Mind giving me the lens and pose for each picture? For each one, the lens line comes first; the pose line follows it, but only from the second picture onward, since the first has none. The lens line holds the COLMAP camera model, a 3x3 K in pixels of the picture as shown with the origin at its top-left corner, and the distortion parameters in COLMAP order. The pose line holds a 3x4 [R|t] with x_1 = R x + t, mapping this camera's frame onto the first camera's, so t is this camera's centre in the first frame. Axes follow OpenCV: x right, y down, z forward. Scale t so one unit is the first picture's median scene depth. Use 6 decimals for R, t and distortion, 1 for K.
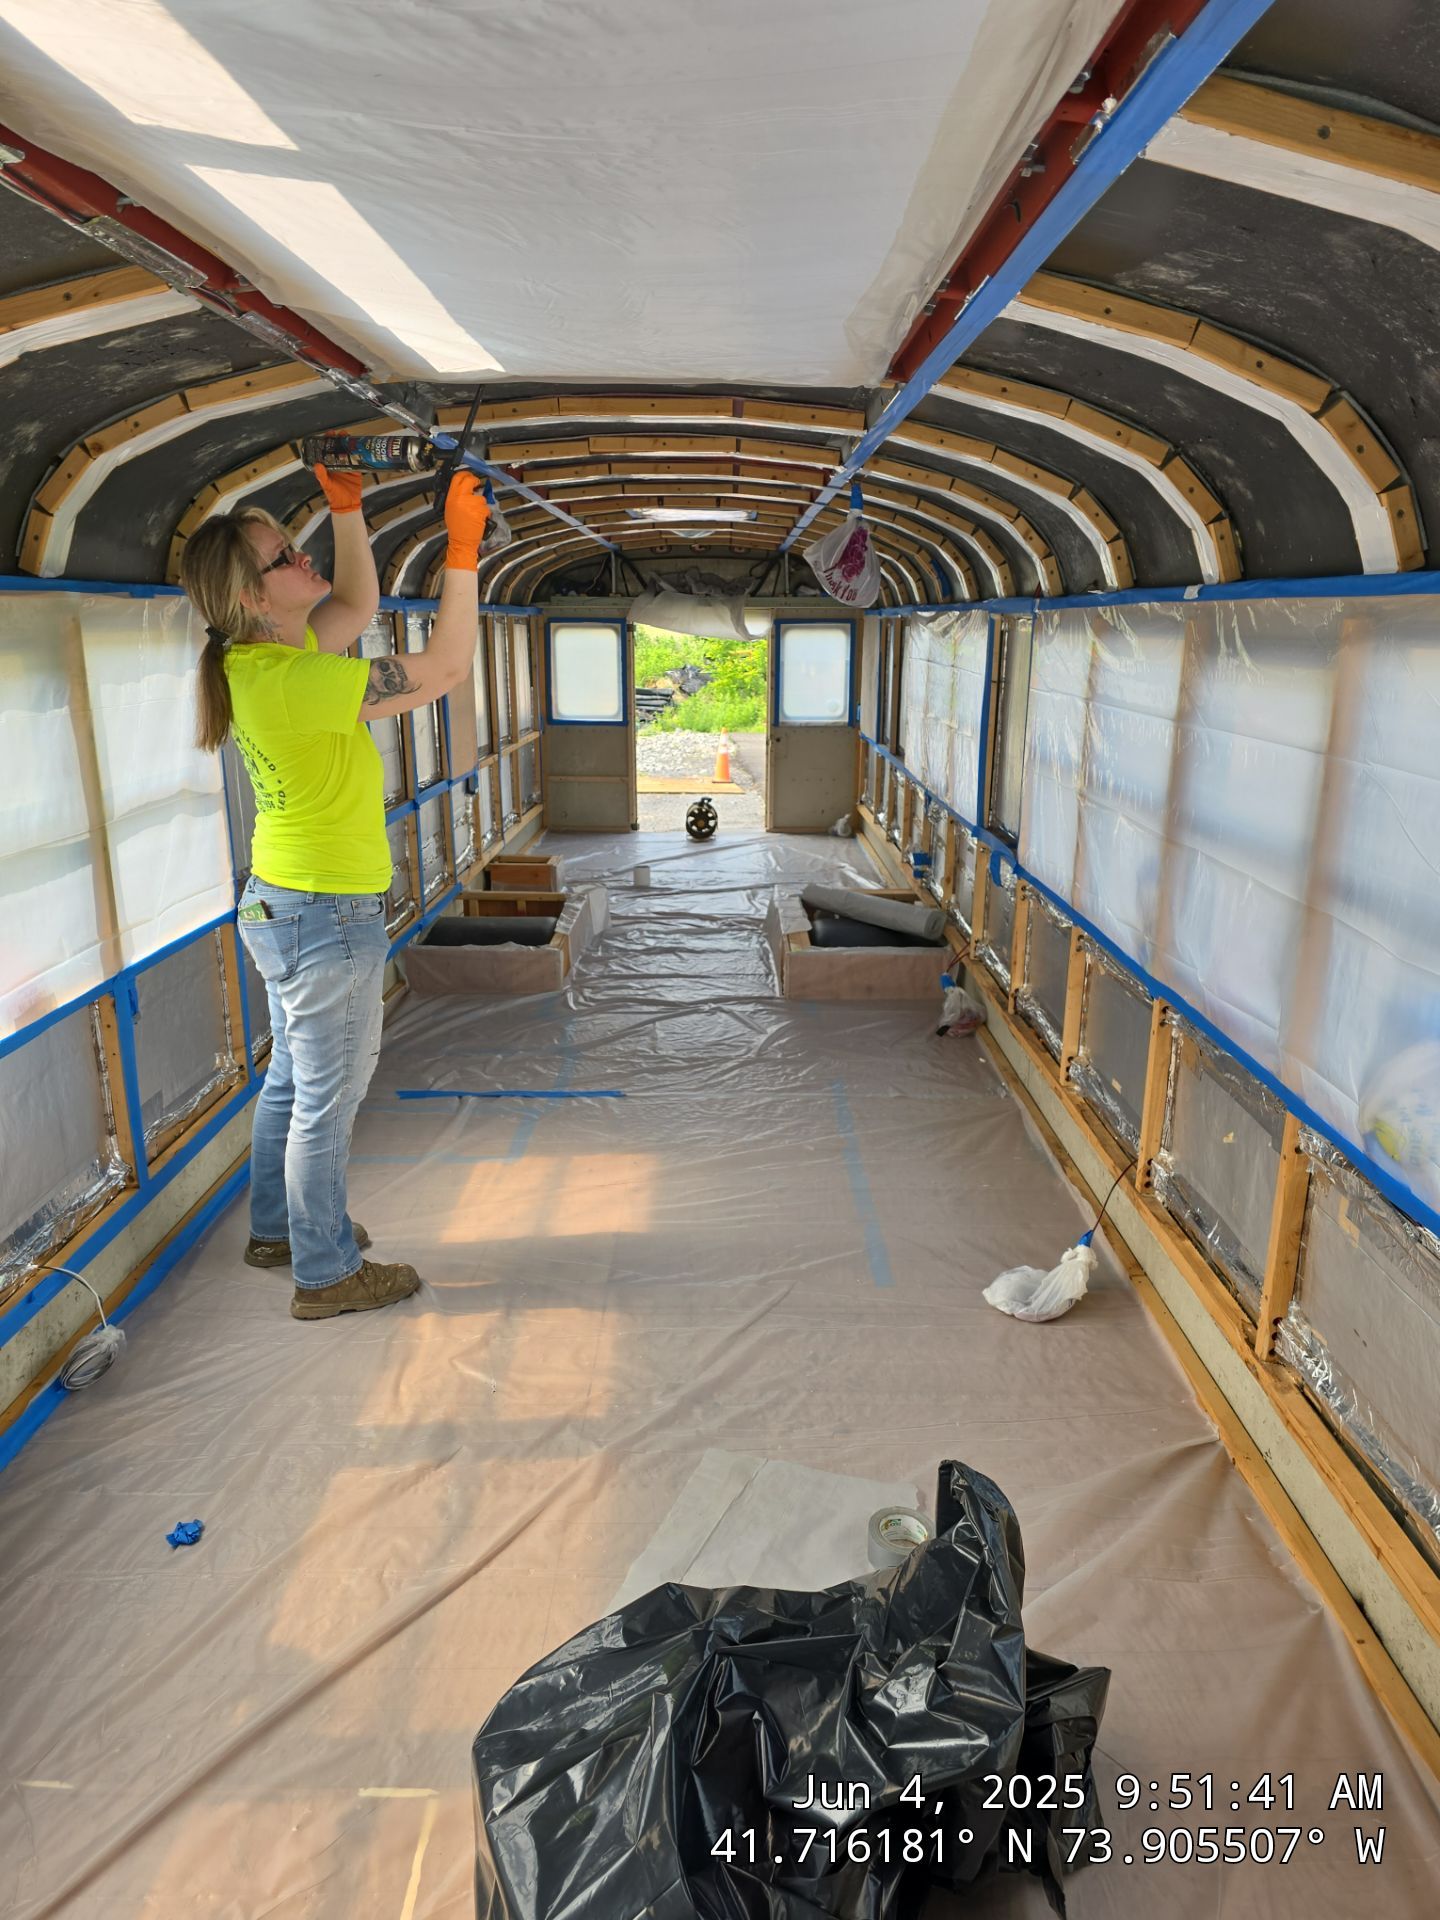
lens RADIAL K [[1313.5, 0, 722.7], [0, 1313.5, 990.8], [0, 0, 1]] dist [0.072180, -0.071986]
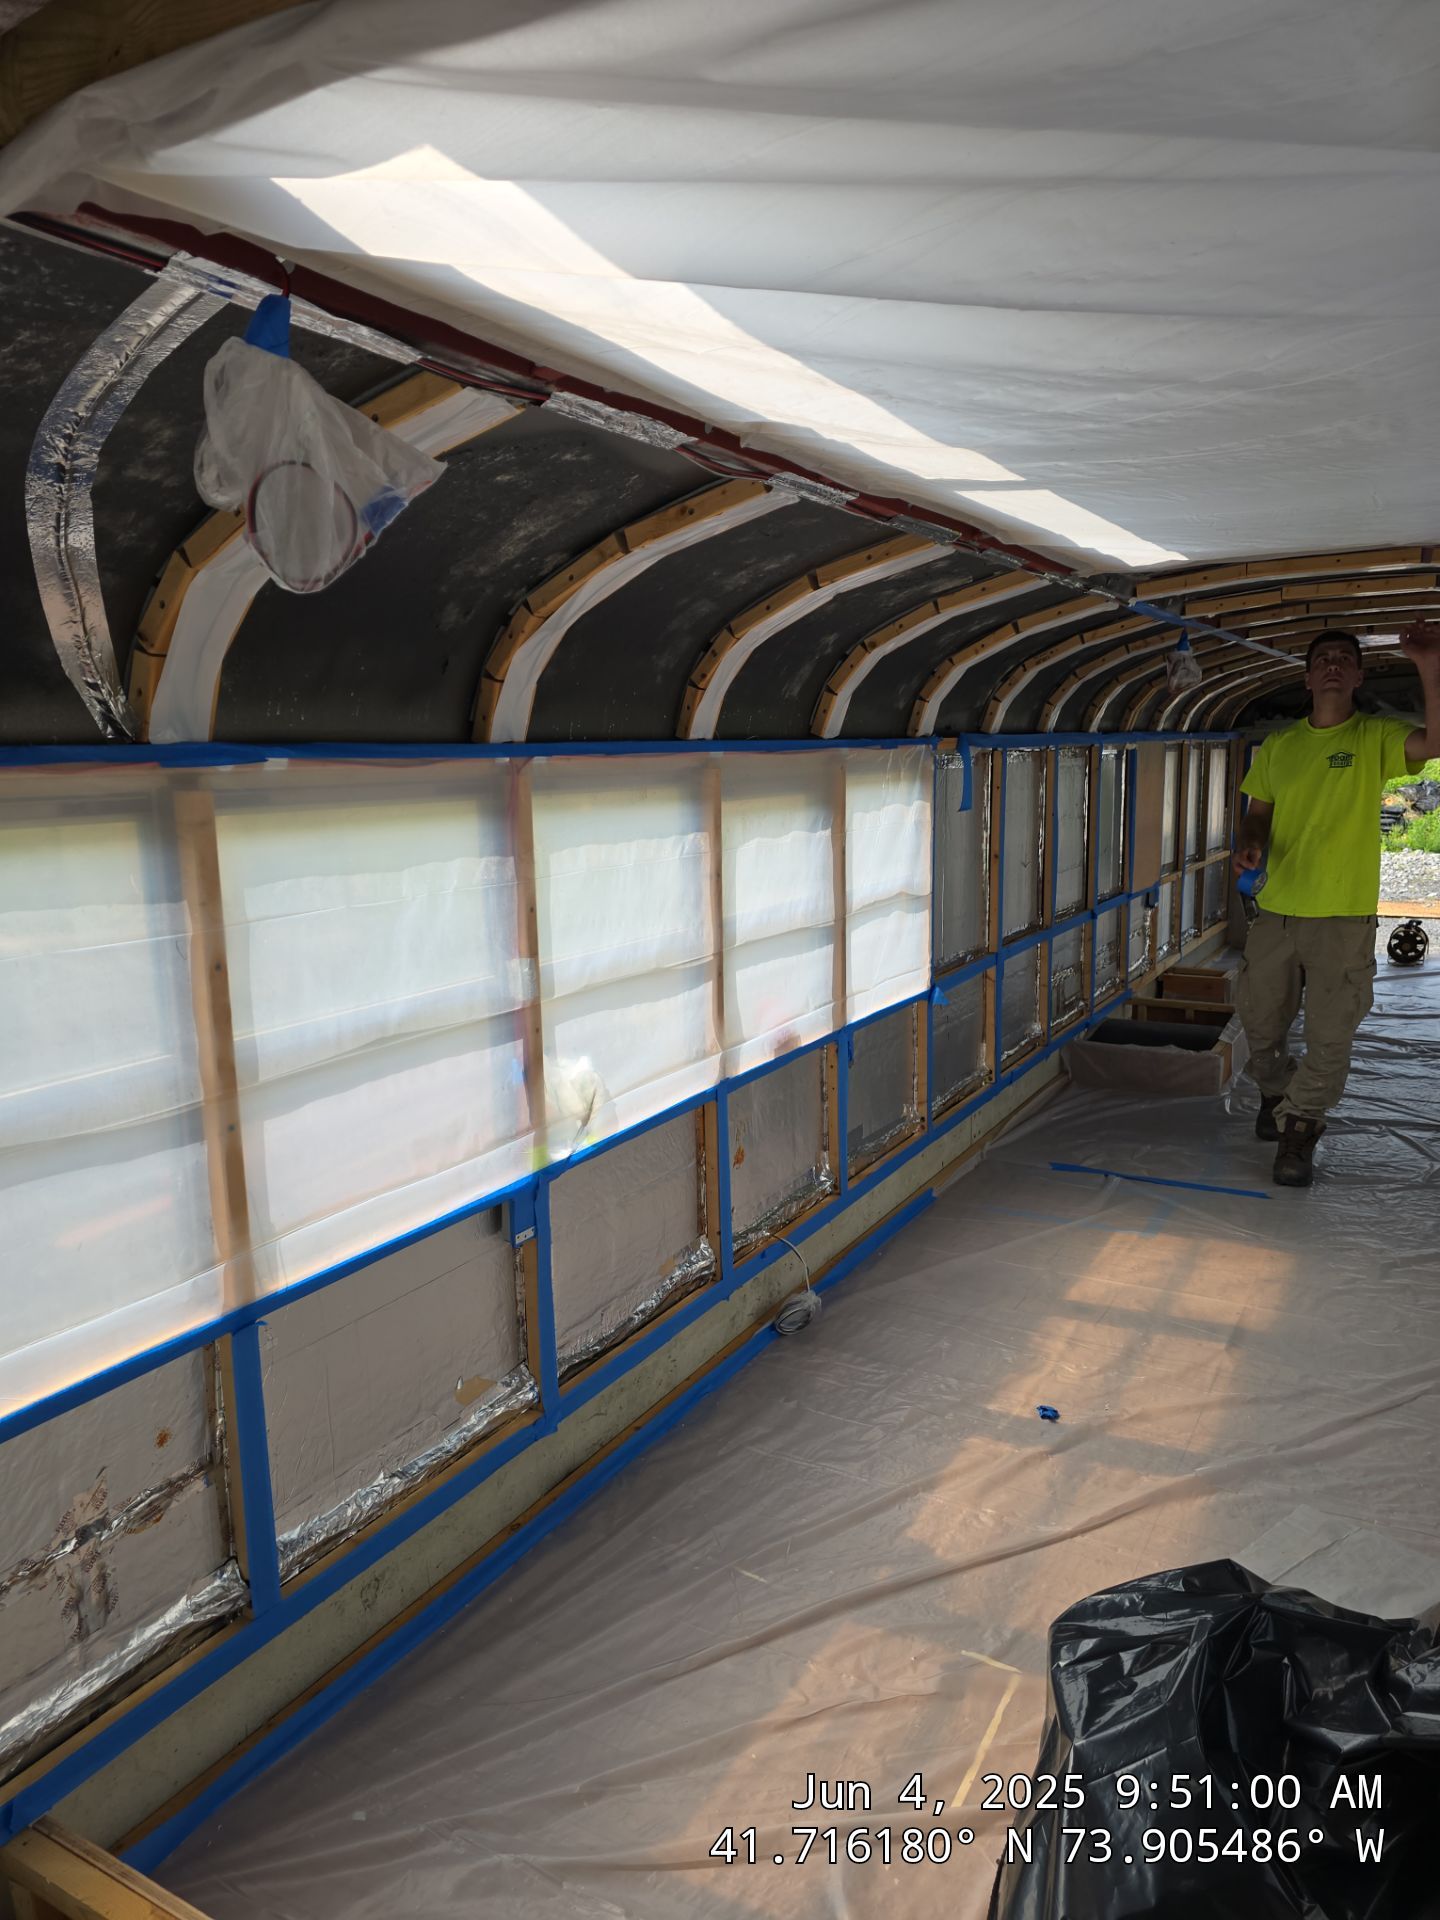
lens RADIAL K [[1290.0, 0, 711.8], [0, 1290.0, 974.9], [0, 0, 1]] dist [0.095189, -0.094739]
pose [[0.865777, 0.061661, -0.496616, 0.036890], [-0.109866, 0.991589, -0.068417, 0.020120], [0.488220, 0.113795, 0.865270, -0.098981]]
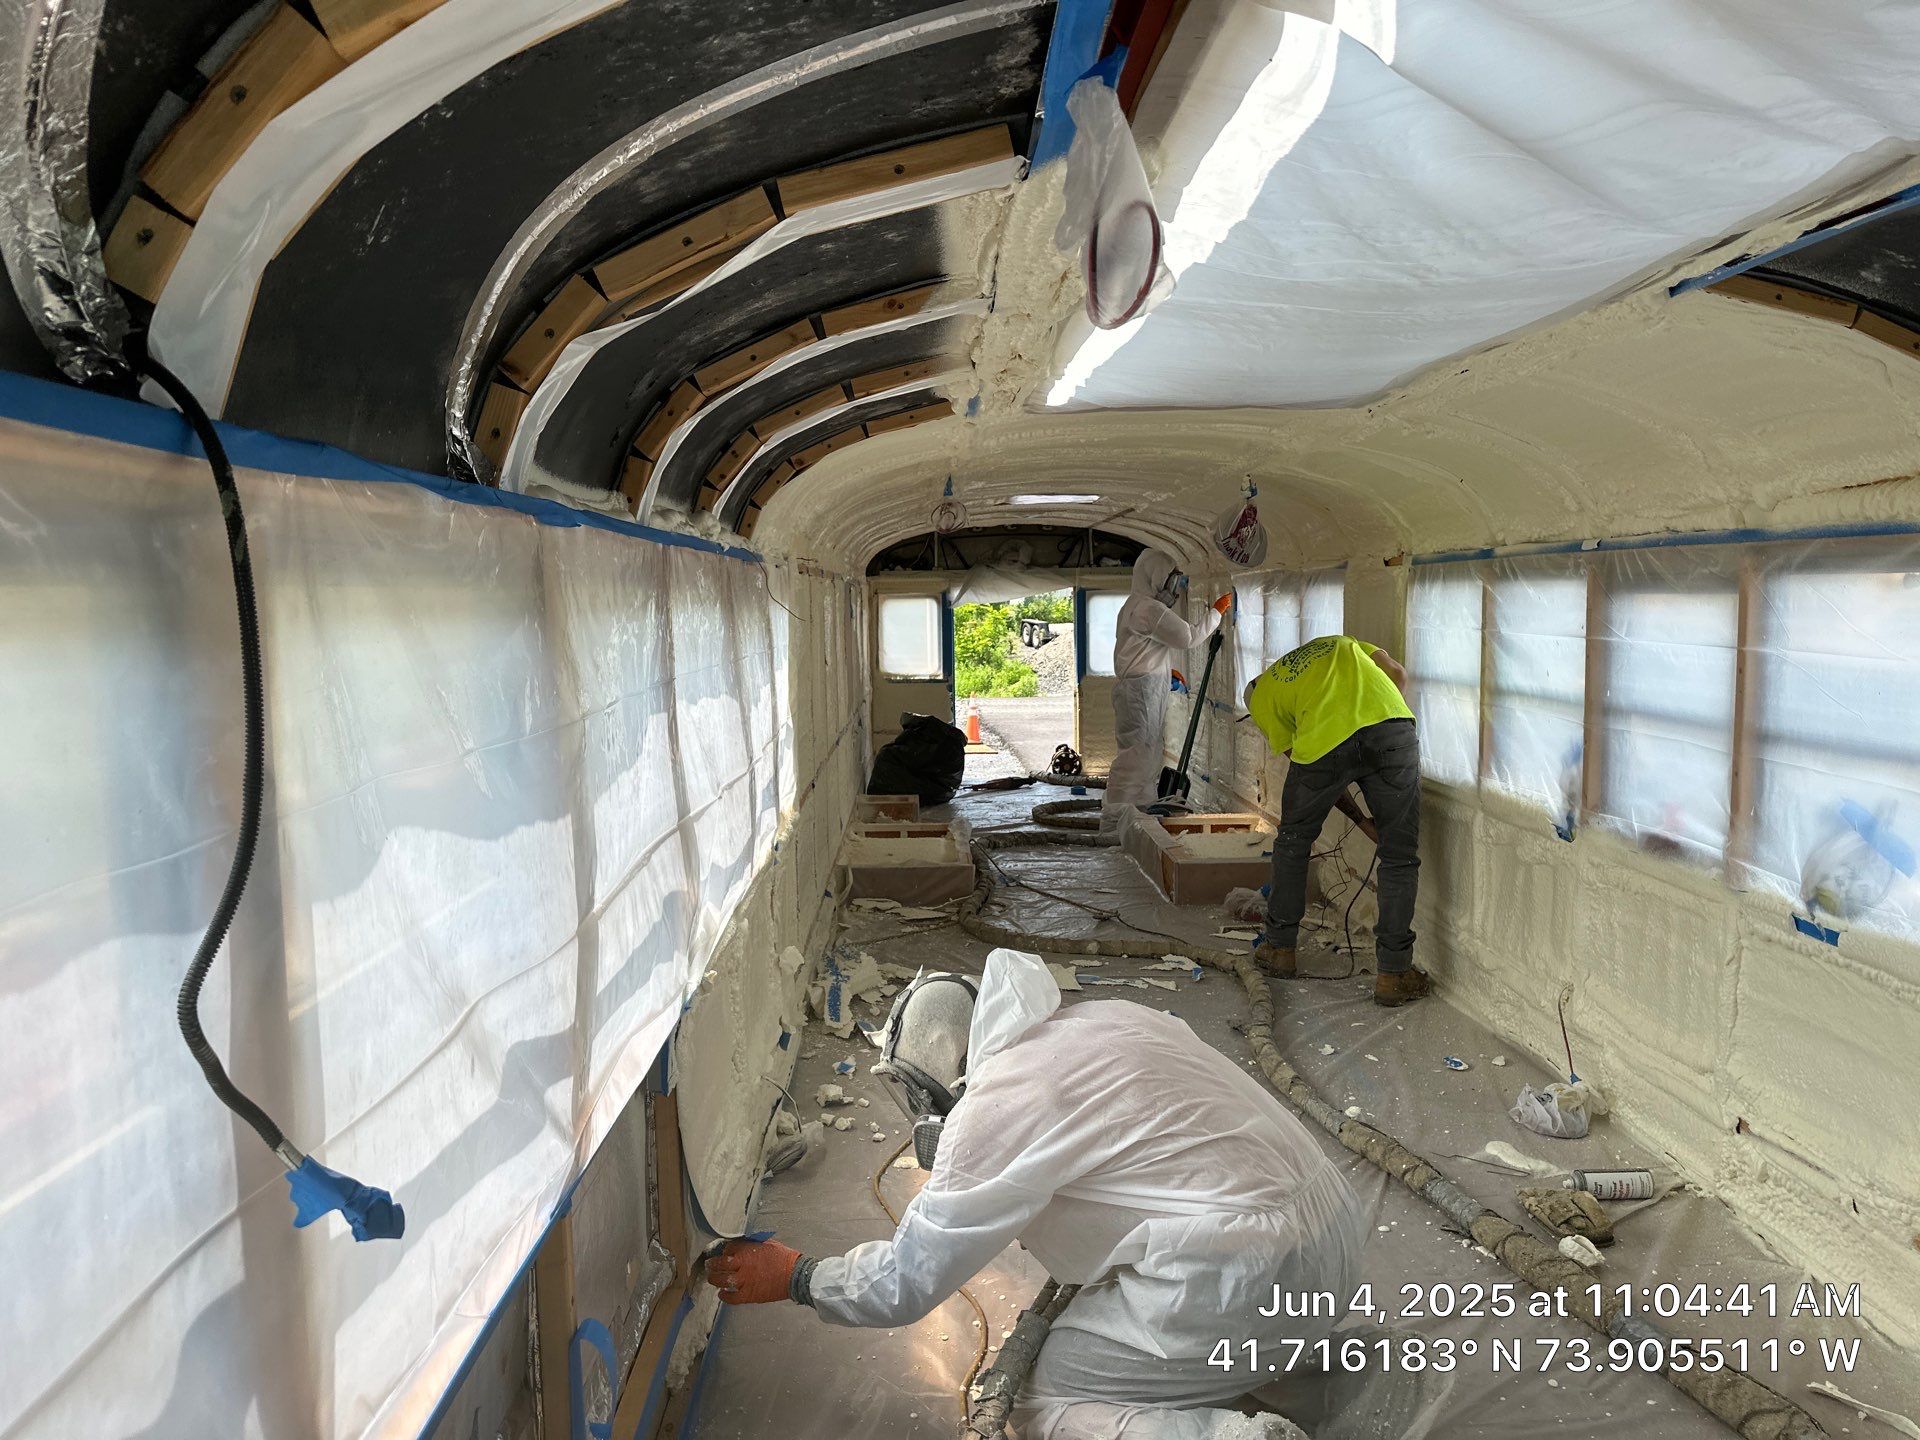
lens RADIAL K [[1351.4, 0, 961.0], [0, 1351.4, 693.6], [0, 0, 1]] dist [0.072984, -0.096269]
pose [[0.999231, -0.019905, 0.033794, -0.172228], [0.026286, 0.979368, -0.200370, 0.055739], [-0.029108, 0.201104, 0.979137, -0.162294]]
